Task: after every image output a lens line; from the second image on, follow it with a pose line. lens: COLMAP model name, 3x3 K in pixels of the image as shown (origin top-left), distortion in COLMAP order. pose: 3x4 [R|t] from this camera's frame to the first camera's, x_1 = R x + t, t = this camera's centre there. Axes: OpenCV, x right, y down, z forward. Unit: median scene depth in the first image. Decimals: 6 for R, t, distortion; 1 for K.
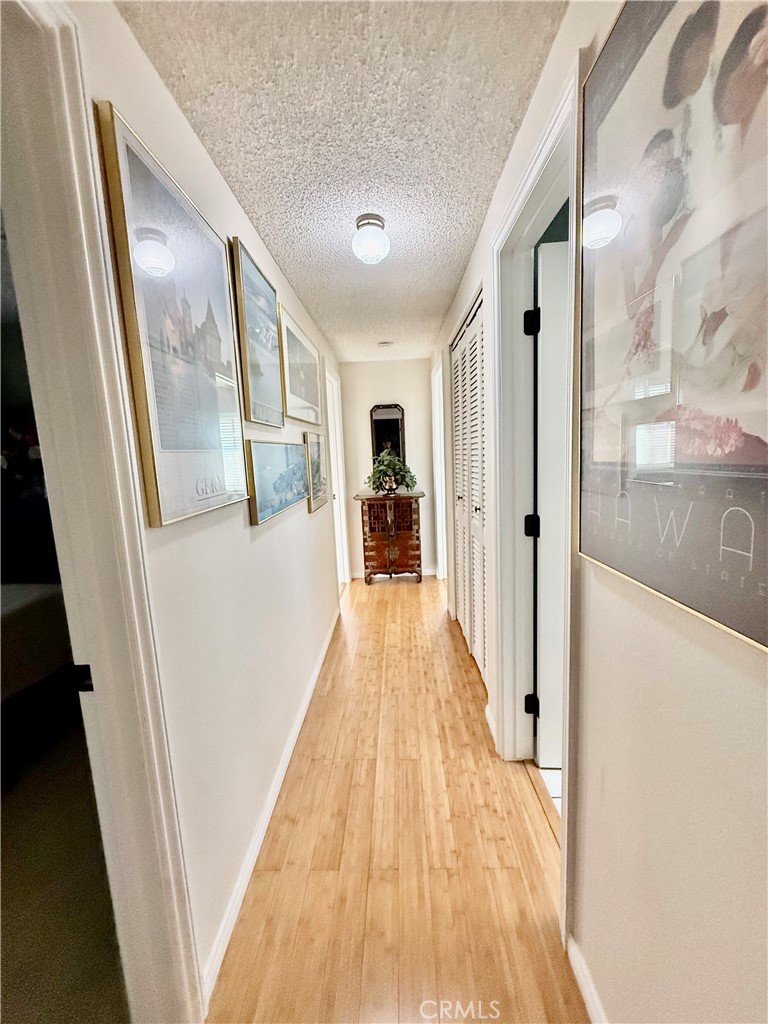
lens RADIAL K [[408.3, 0, 385.4], [0, 408.3, 508.6], [0, 0, 1]] dist [0.000793, 0.000276]
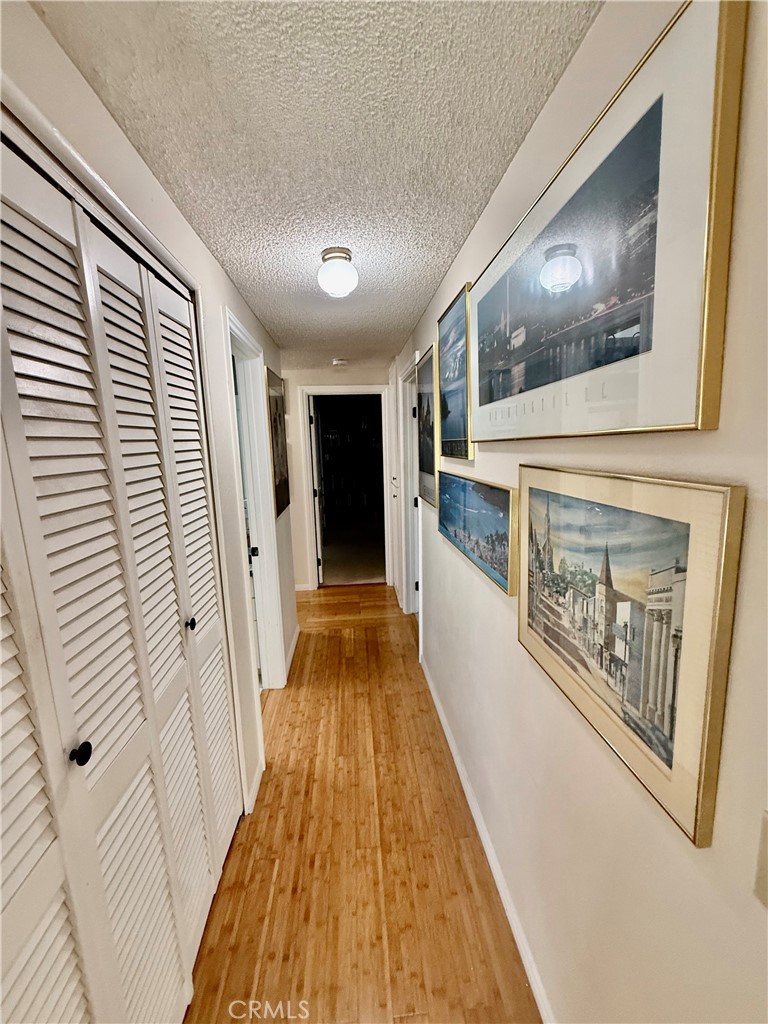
lens RADIAL K [[408.3, 0, 385.6], [0, 408.3, 506.9], [0, 0, 1]] dist [0.000793, 0.000276]
pose [[-0.990652, 0.090127, -0.102399, 0.000824], [0.057240, 0.956013, 0.287685, -0.378724], [0.123823, 0.279134, -0.952235, 1.923941]]
